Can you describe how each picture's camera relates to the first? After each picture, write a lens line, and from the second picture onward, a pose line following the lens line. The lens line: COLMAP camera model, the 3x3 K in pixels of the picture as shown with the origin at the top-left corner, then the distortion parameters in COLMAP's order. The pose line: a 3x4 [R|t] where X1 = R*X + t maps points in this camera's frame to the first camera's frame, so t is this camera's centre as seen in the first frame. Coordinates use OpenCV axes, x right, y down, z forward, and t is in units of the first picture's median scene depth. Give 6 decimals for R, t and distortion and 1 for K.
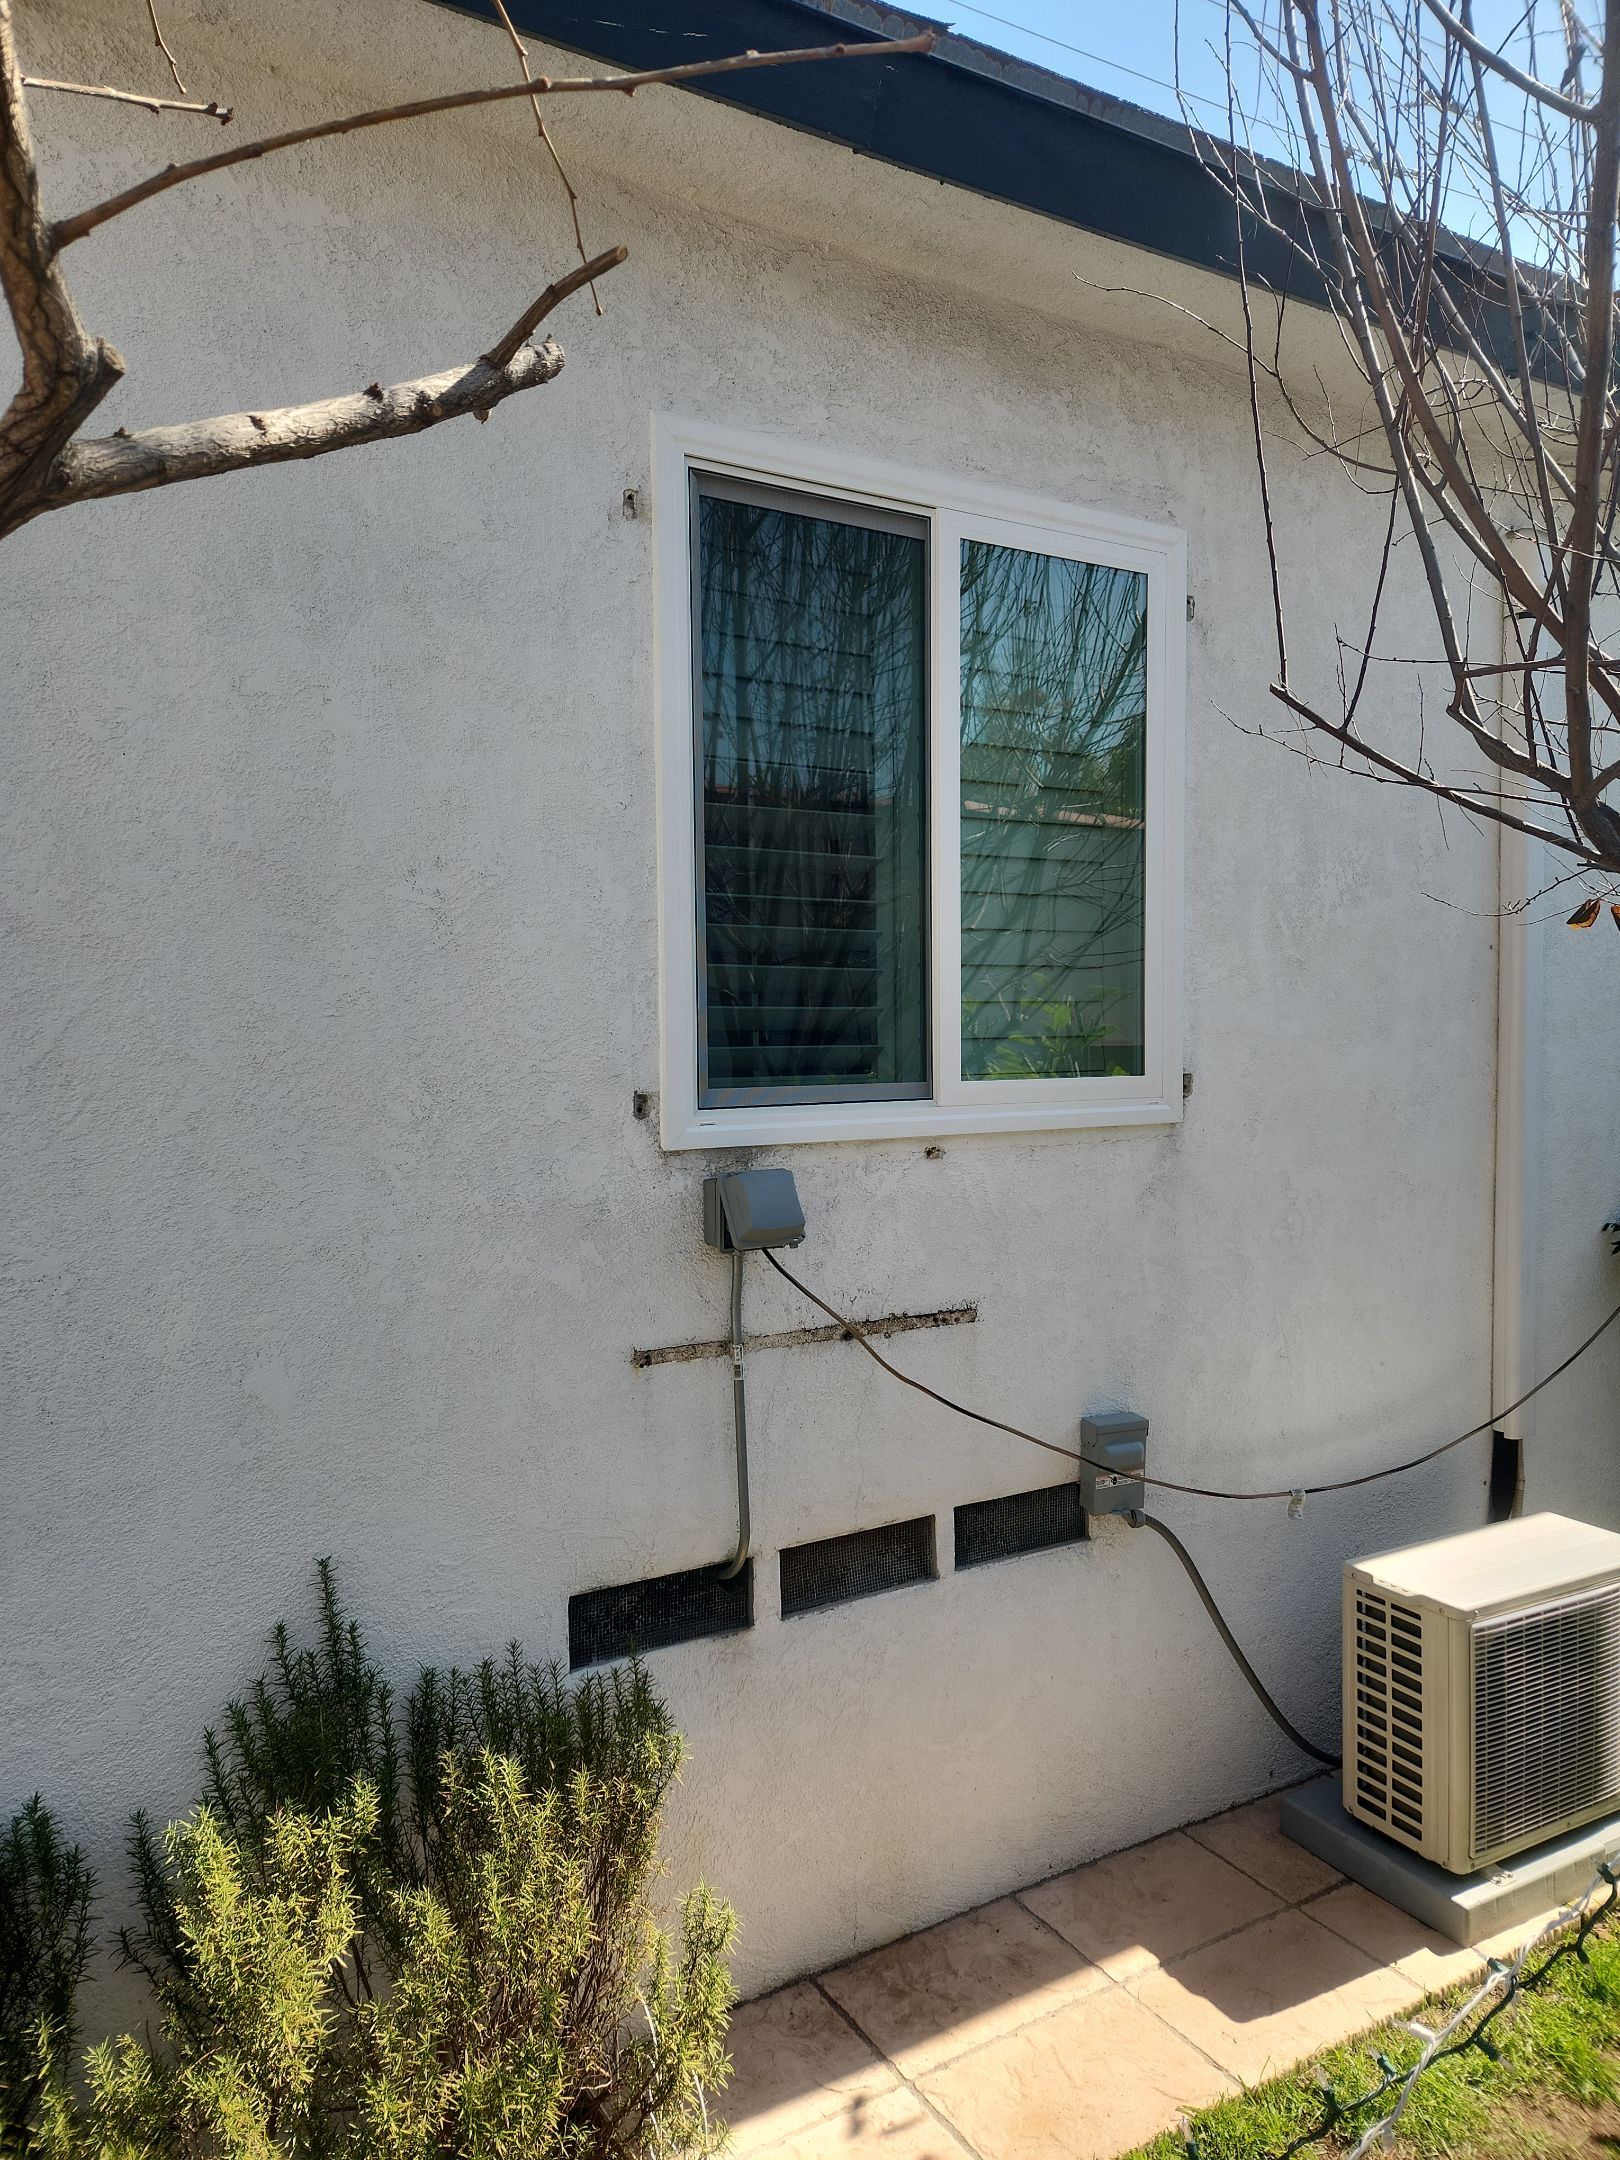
lens RADIAL K [[1421.2, 0, 827.2], [0, 1421.2, 1098.8], [0, 0, 1]] dist [0.031006, -0.023852]
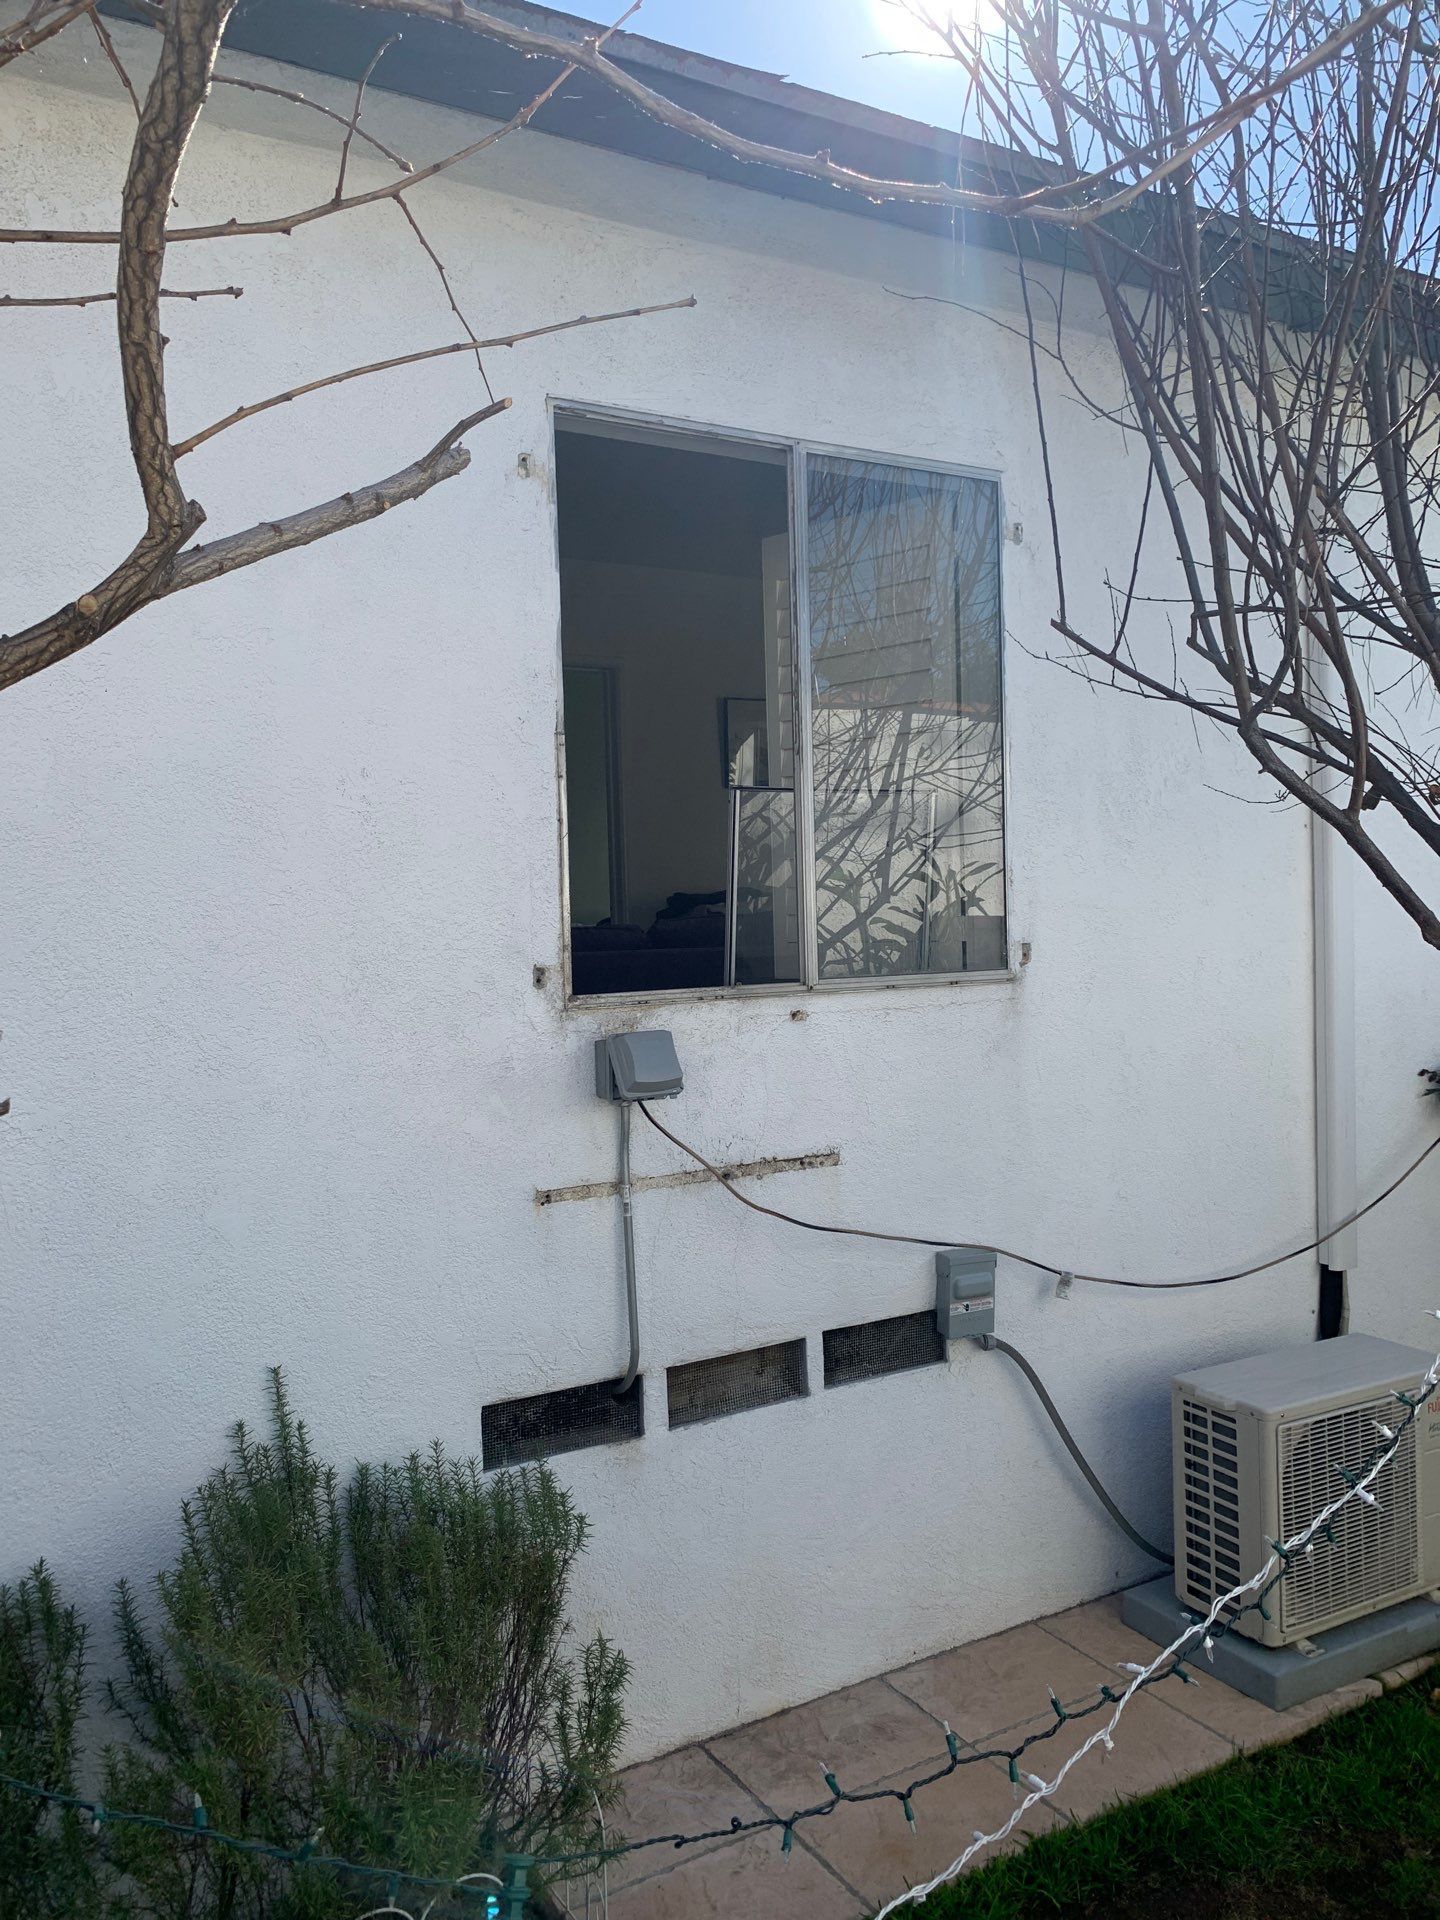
lens RADIAL K [[1420.7, 0, 713.3], [0, 1420.7, 940.6], [0, 0, 1]] dist [0.016666, -0.014679]
pose [[0.999774, -0.015854, -0.014185, 0.026250], [0.015483, 0.999546, -0.025864, 0.006795], [0.014589, 0.025639, 0.999565, -0.148884]]
